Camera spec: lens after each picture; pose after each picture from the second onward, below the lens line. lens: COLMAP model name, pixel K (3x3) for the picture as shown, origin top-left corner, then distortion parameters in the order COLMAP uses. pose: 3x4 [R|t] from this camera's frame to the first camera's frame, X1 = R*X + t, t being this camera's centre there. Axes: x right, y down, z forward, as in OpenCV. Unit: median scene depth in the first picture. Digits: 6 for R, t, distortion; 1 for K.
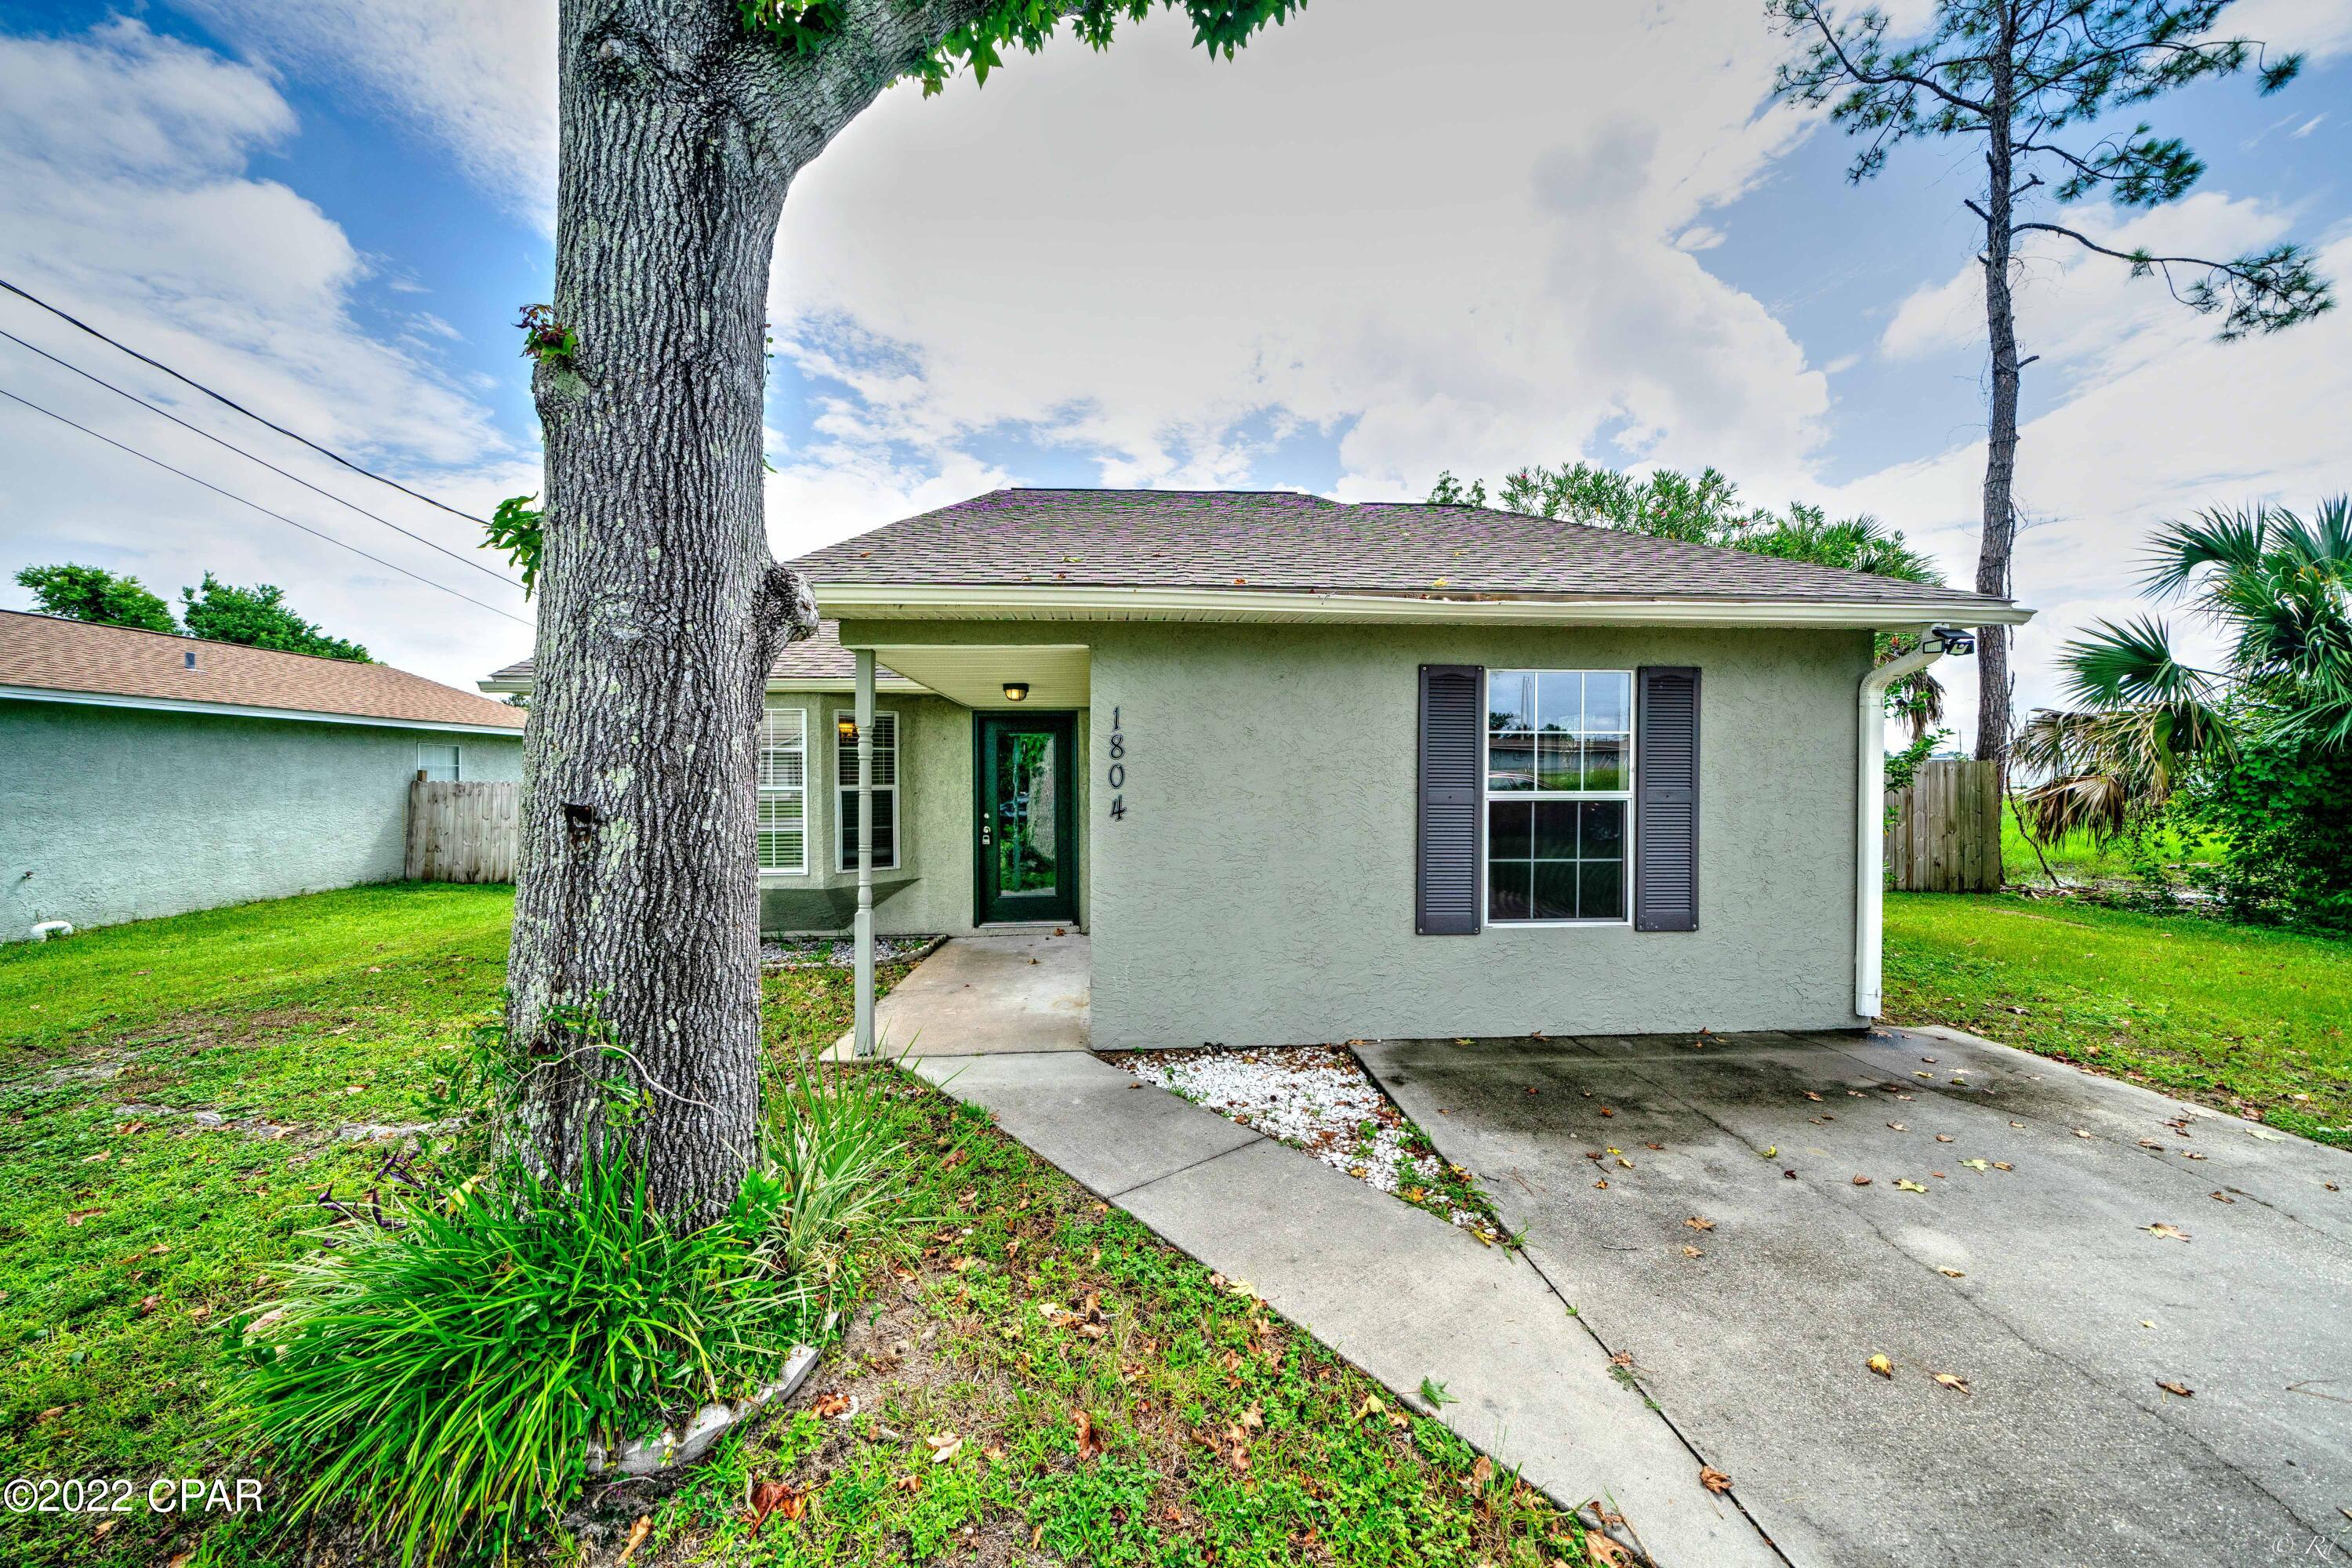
lens RADIAL K [[812.1, 0, 1178.6], [0, 812.1, 783.2], [0, 0, 1]] dist [-0.005296, 0.000492]
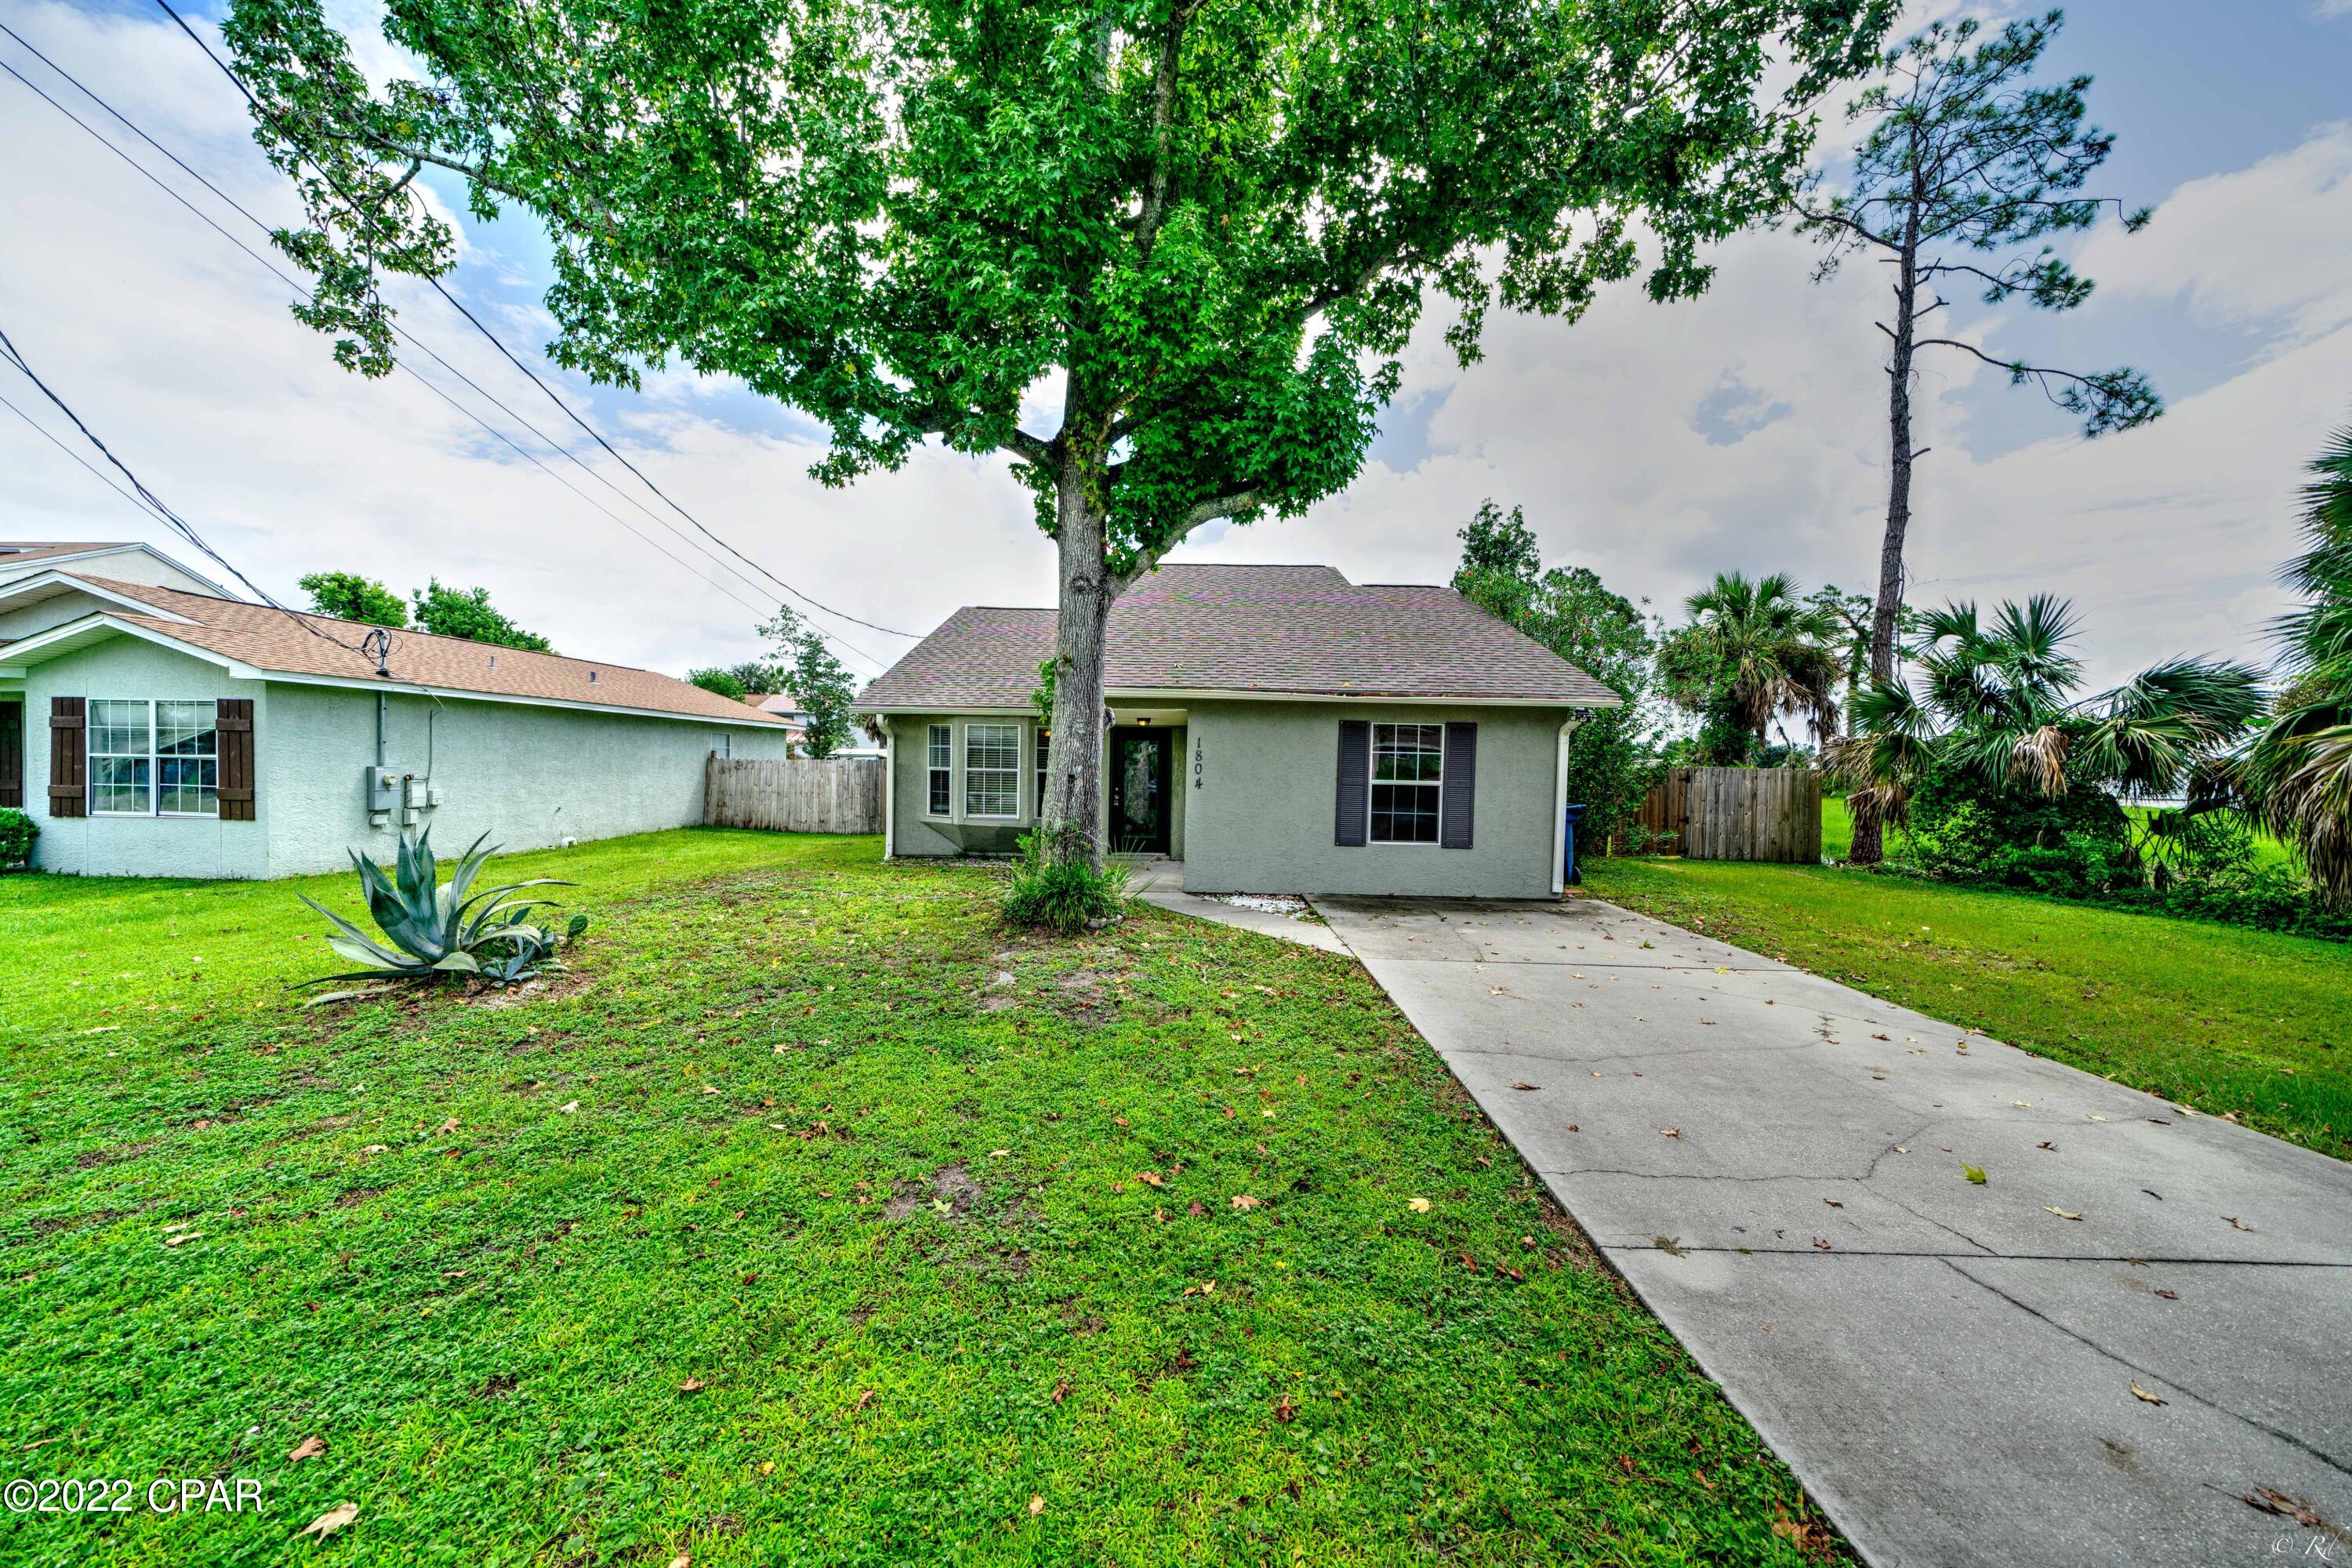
lens RADIAL K [[825.1, 0, 1168.7], [0, 825.1, 779.9], [0, 0, 1]] dist [-0.017093, 0.000064]
pose [[0.995384, 0.024495, -0.092792, 0.027726], [-0.023449, 0.999649, 0.012345, -0.002255], [0.093062, -0.010112, 0.995609, -0.663869]]
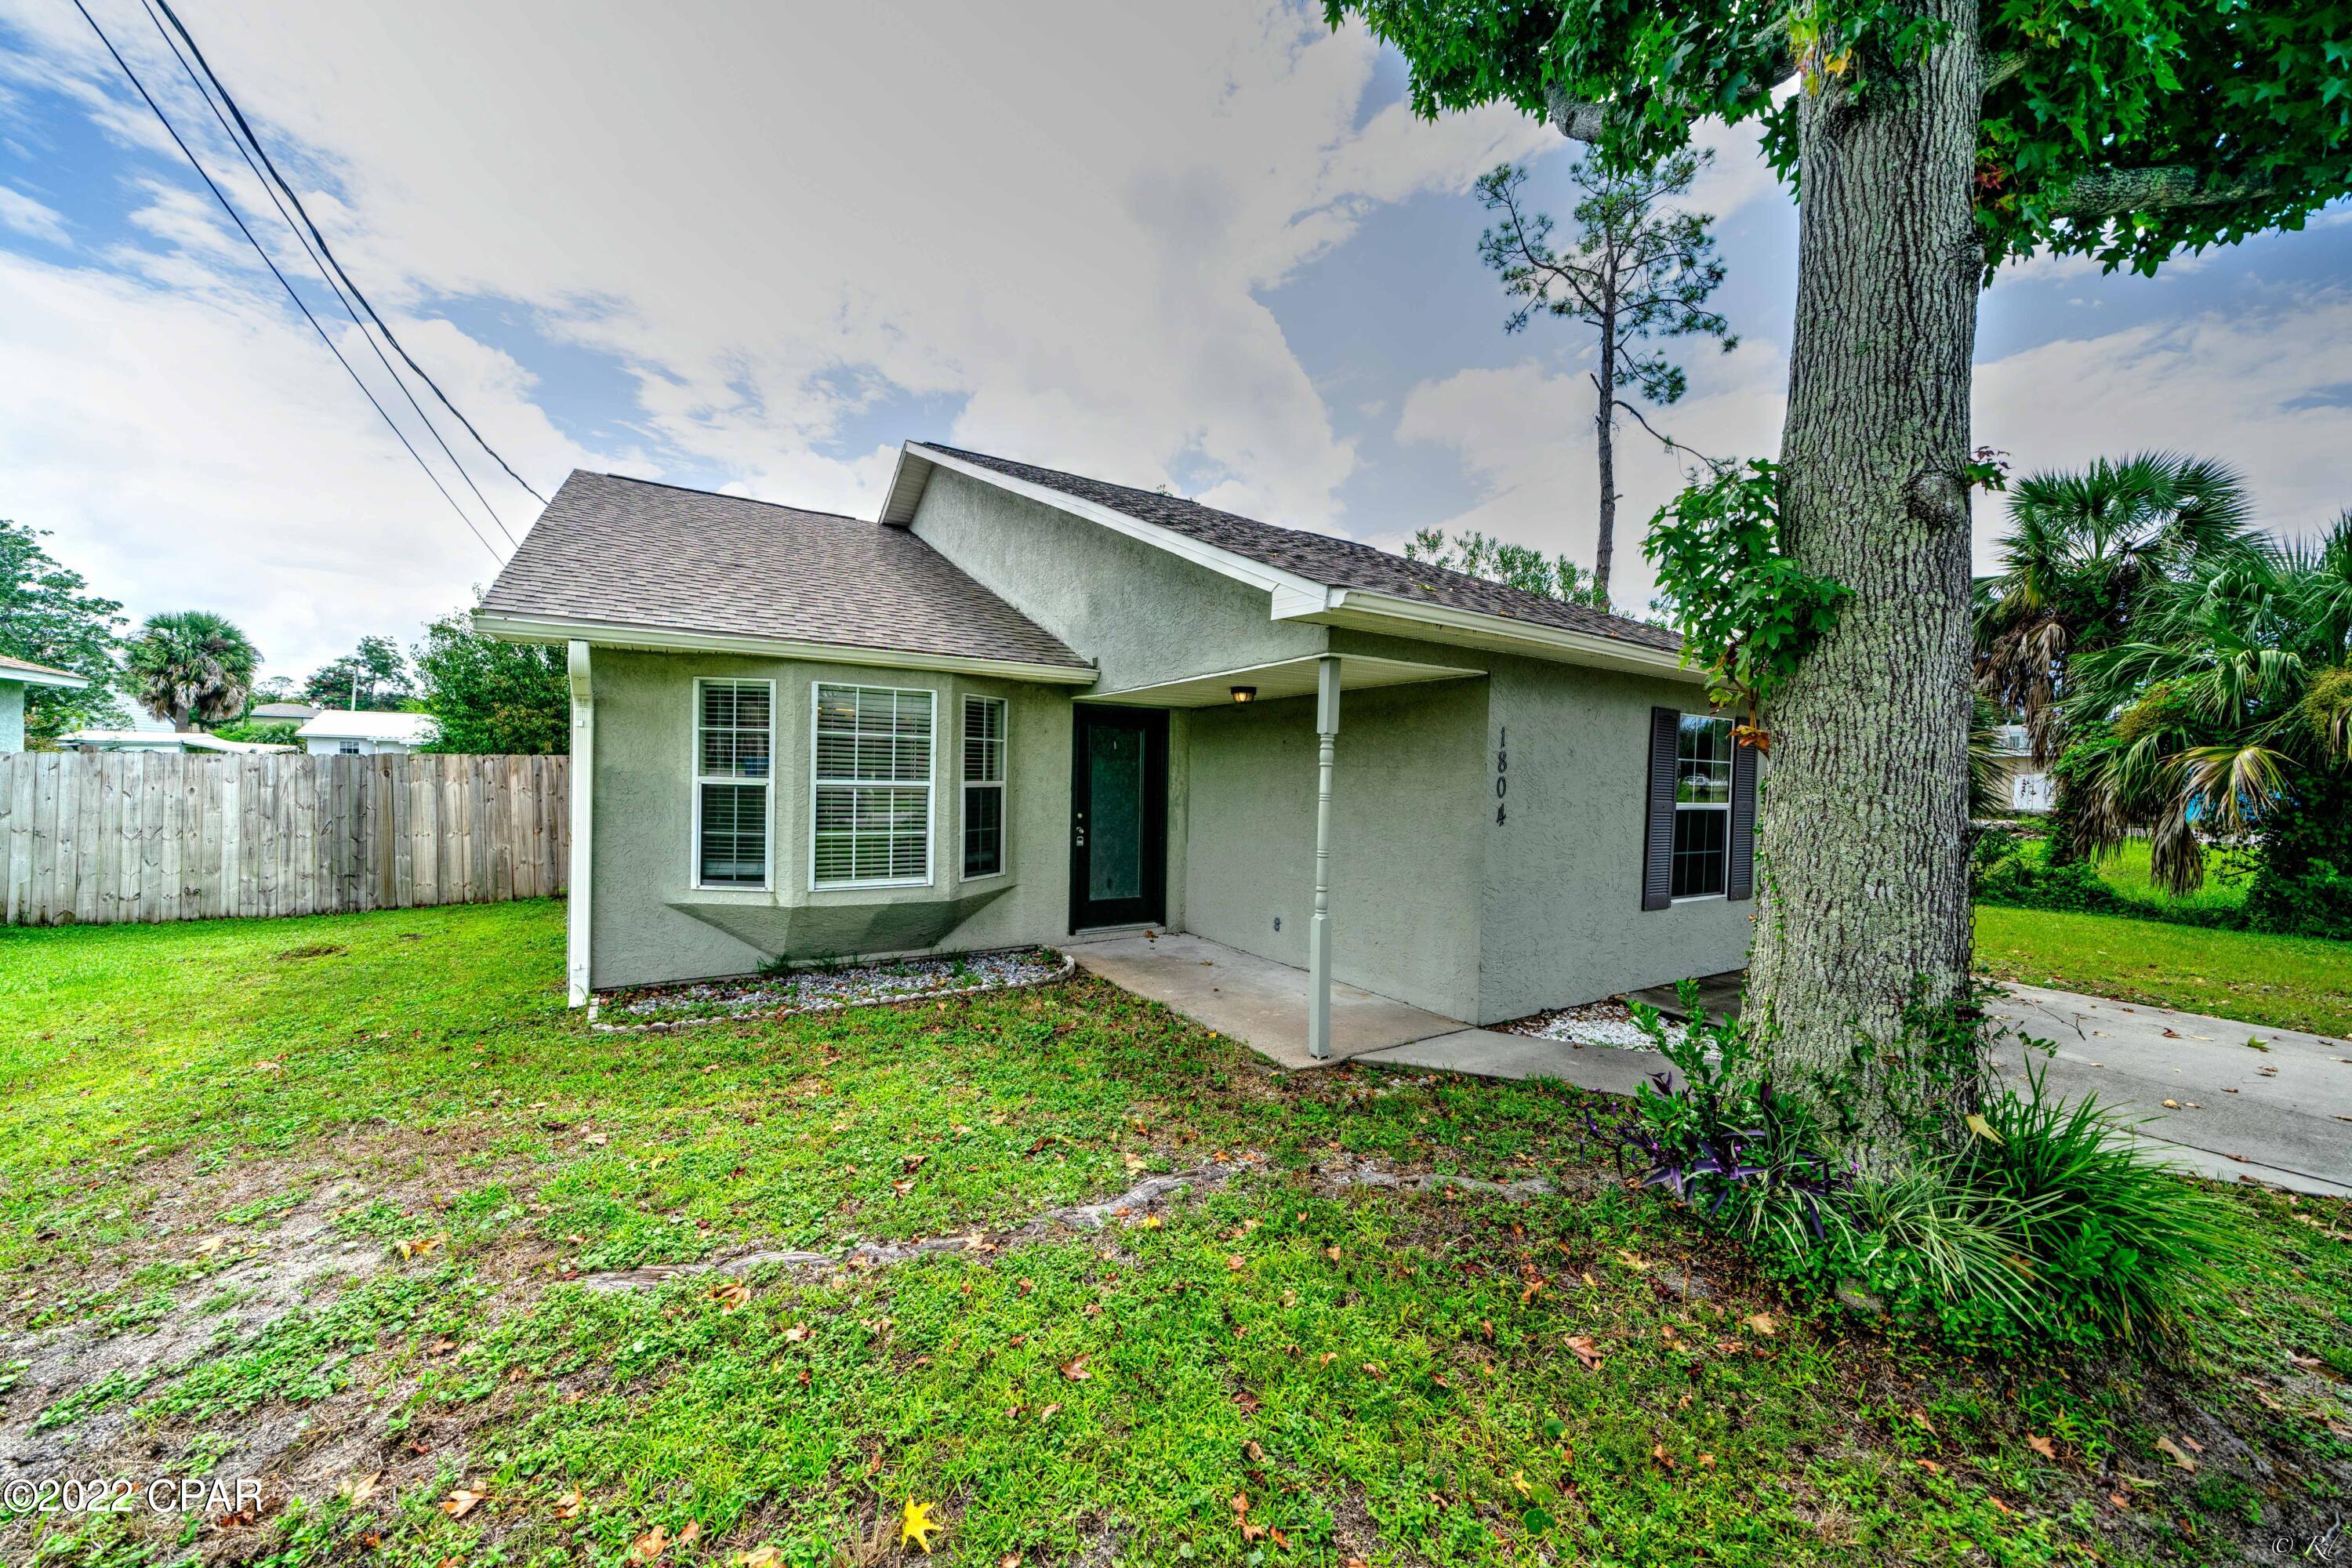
lens RADIAL K [[831.6, 0, 1184.8], [0, 831.6, 784.2], [0, 0, 1]] dist [-0.009102, -0.000060]
pose [[0.886203, 0.020552, 0.462841, -0.538678], [-0.025105, 0.999678, 0.003680, -0.002963], [-0.462617, -0.014881, 0.886434, 0.085946]]
